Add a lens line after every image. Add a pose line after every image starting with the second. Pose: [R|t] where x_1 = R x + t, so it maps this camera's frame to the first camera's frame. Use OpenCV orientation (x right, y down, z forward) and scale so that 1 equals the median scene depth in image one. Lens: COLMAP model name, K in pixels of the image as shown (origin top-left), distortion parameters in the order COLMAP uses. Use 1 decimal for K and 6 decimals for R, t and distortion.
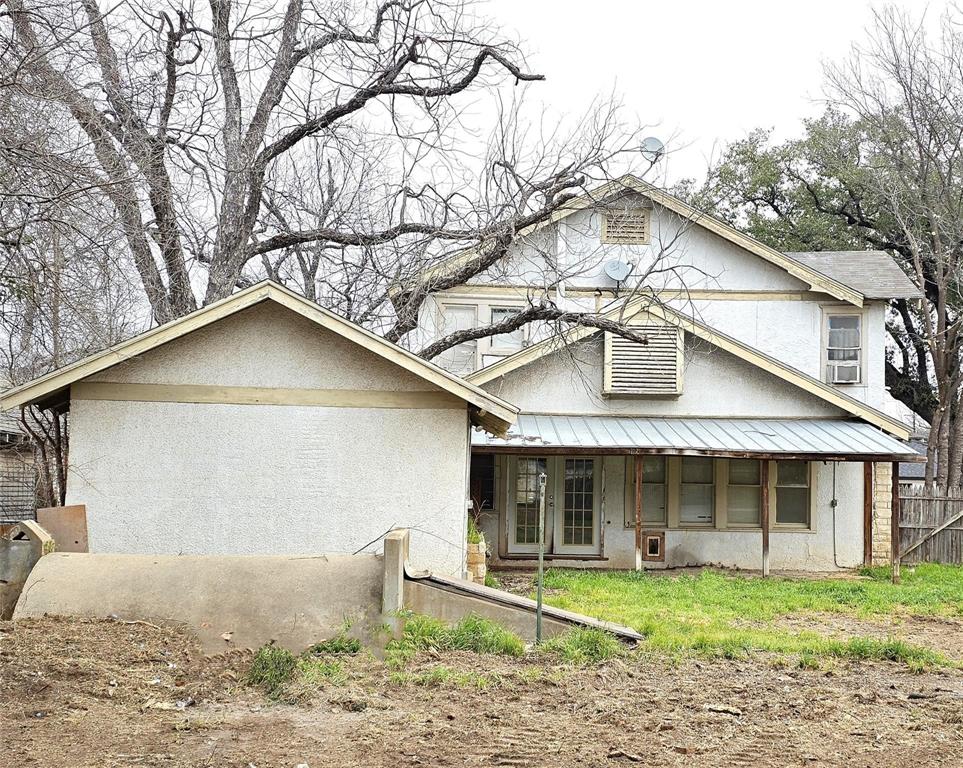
lens RADIAL K [[862.5, 0, 481.7], [0, 862.5, 382.2], [0, 0, 1]] dist [0.069818, 0.003864]
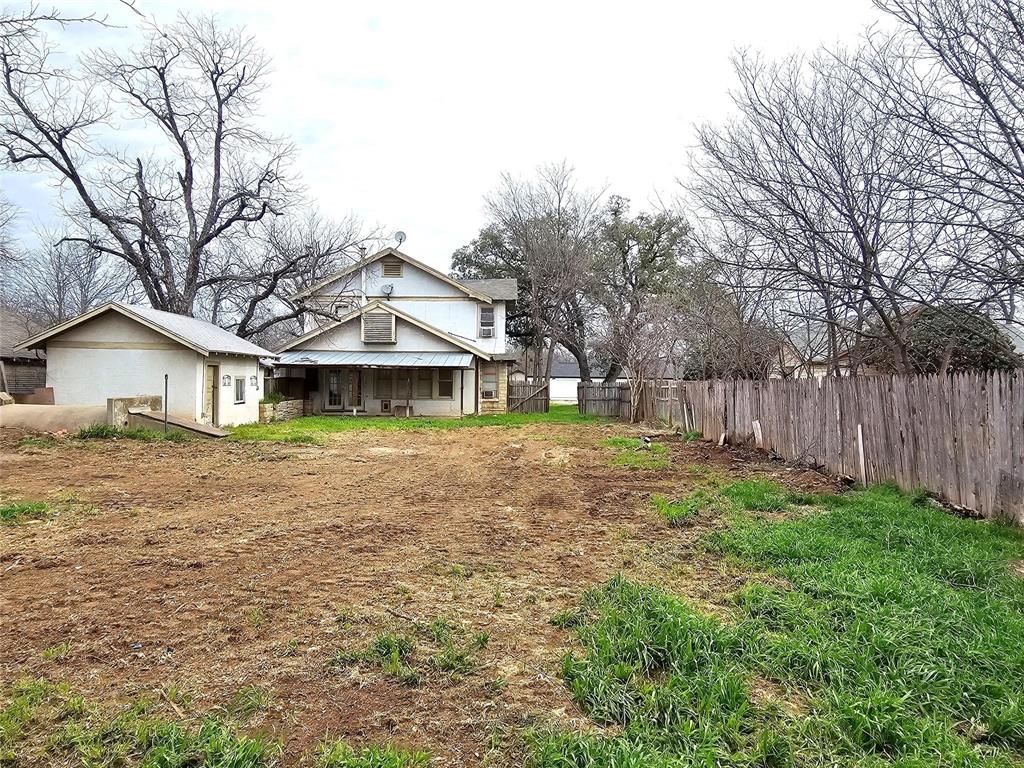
lens RADIAL K [[414.9, 0, 511.1], [0, 414.9, 350.5], [0, 0, 1]] dist [-0.001410, -0.000151]
pose [[0.998713, -0.007392, -0.050180, 0.599092], [0.009250, 0.999276, 0.036911, -0.002321], [0.049870, -0.037327, 0.998058, -0.111053]]
